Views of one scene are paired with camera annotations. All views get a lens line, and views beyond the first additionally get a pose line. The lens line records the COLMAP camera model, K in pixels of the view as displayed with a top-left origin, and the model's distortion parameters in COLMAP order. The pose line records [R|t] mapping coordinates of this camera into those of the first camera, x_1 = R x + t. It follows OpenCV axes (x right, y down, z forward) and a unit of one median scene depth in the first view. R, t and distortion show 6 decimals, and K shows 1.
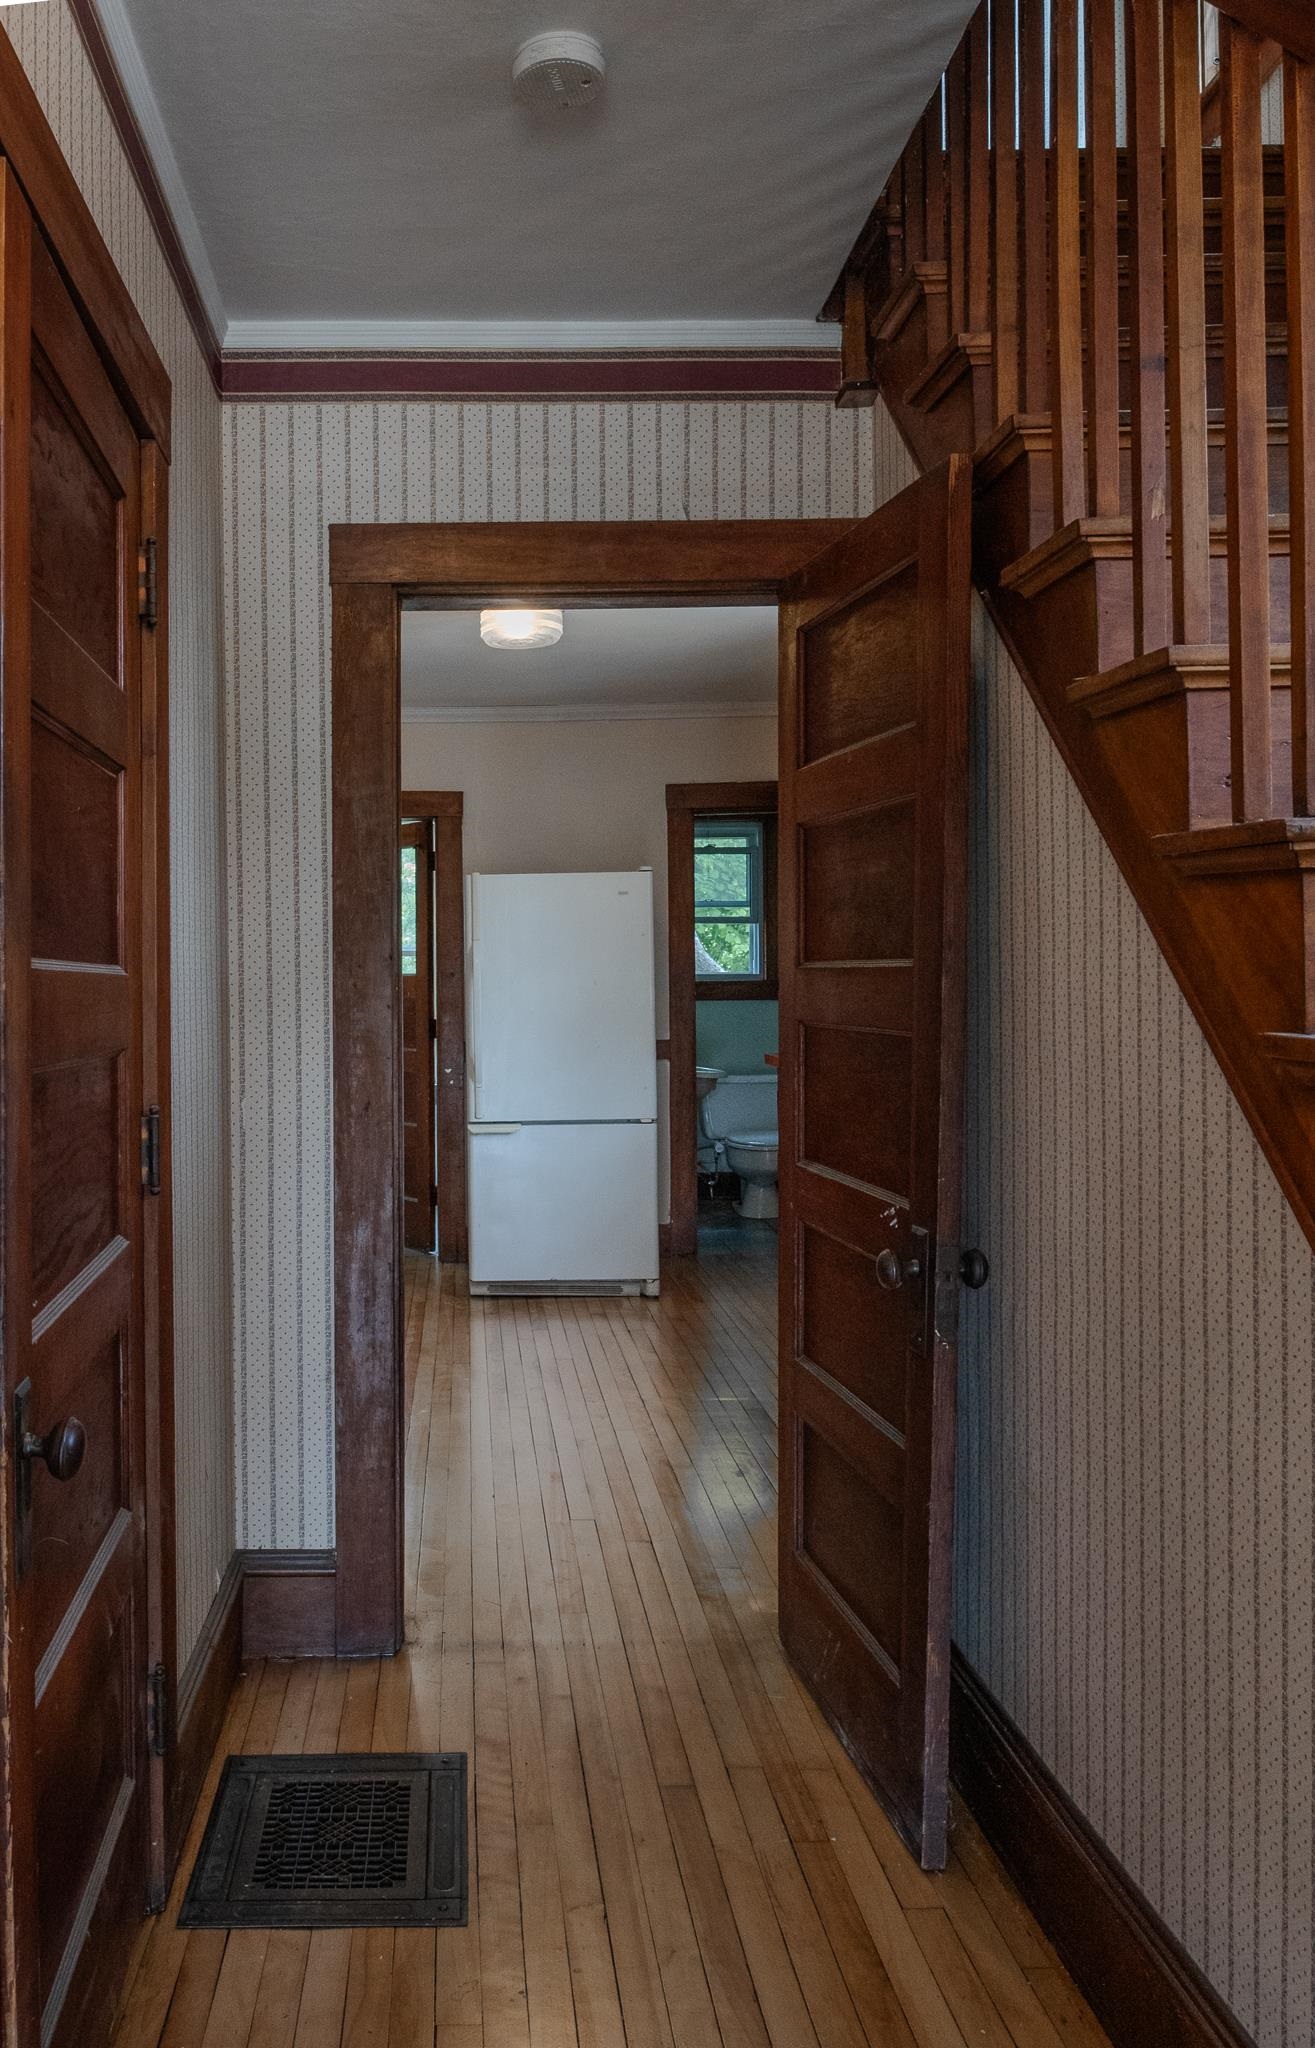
lens RADIAL K [[1327.9, 0, 605.2], [0, 1327.9, 973.3], [0, 0, 1]] dist [-0.011470, -0.002800]
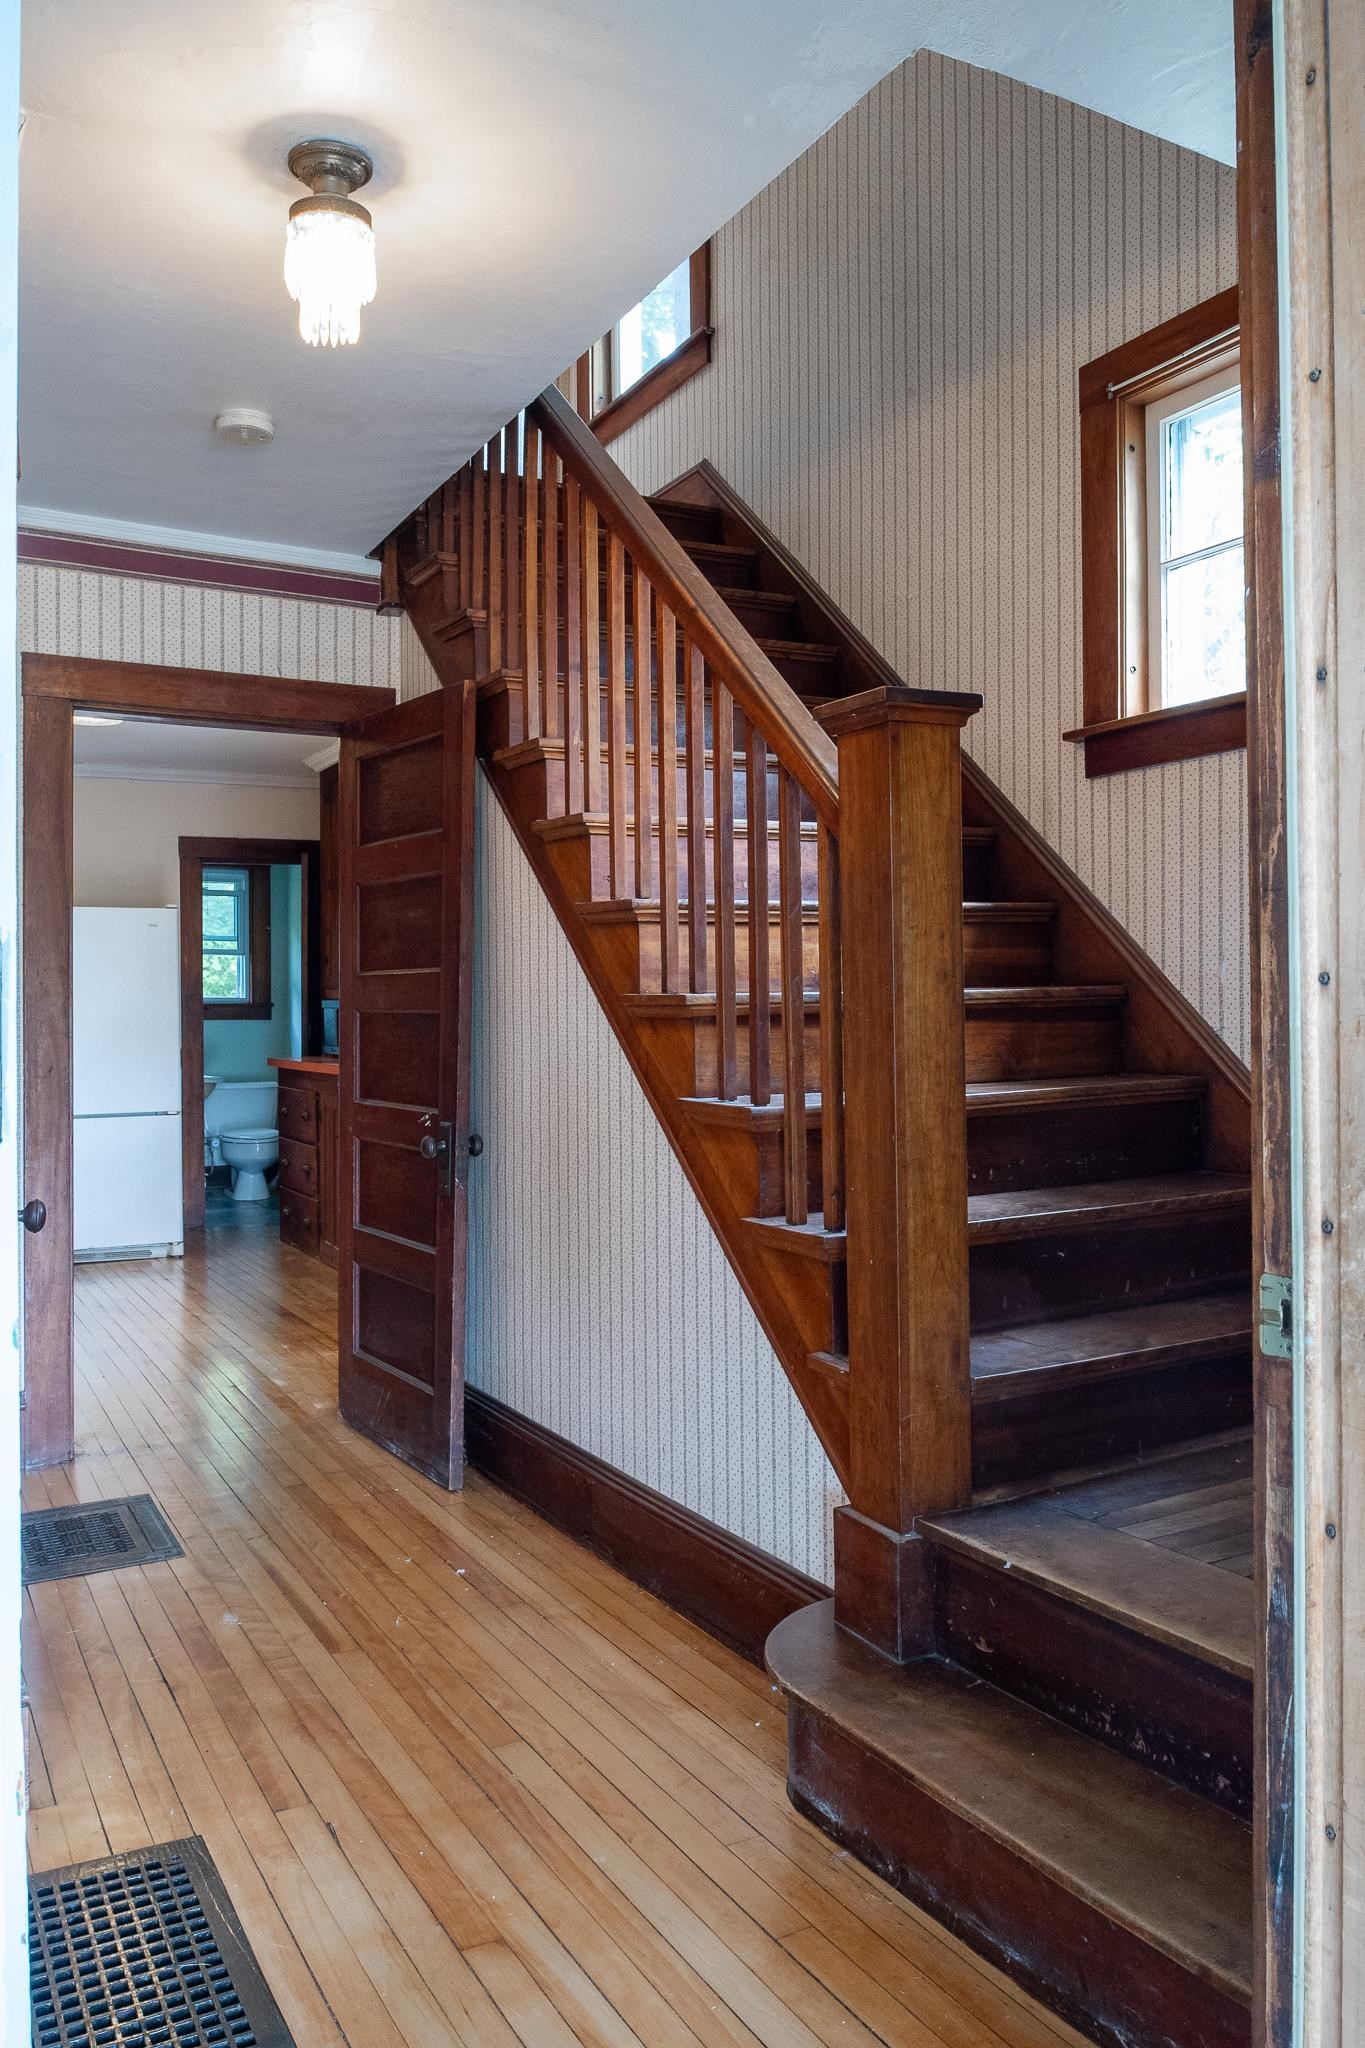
lens RADIAL K [[1499.3, 0, 682.5], [0, 1499.3, 1024.0], [0, 0, 1]] dist [-0.006551, -0.006034]
pose [[0.880237, 0.002401, 0.474529, -0.401219], [0.000403, 0.999983, -0.005808, 0.071825], [-0.474535, 0.005303, 0.880221, -0.831455]]
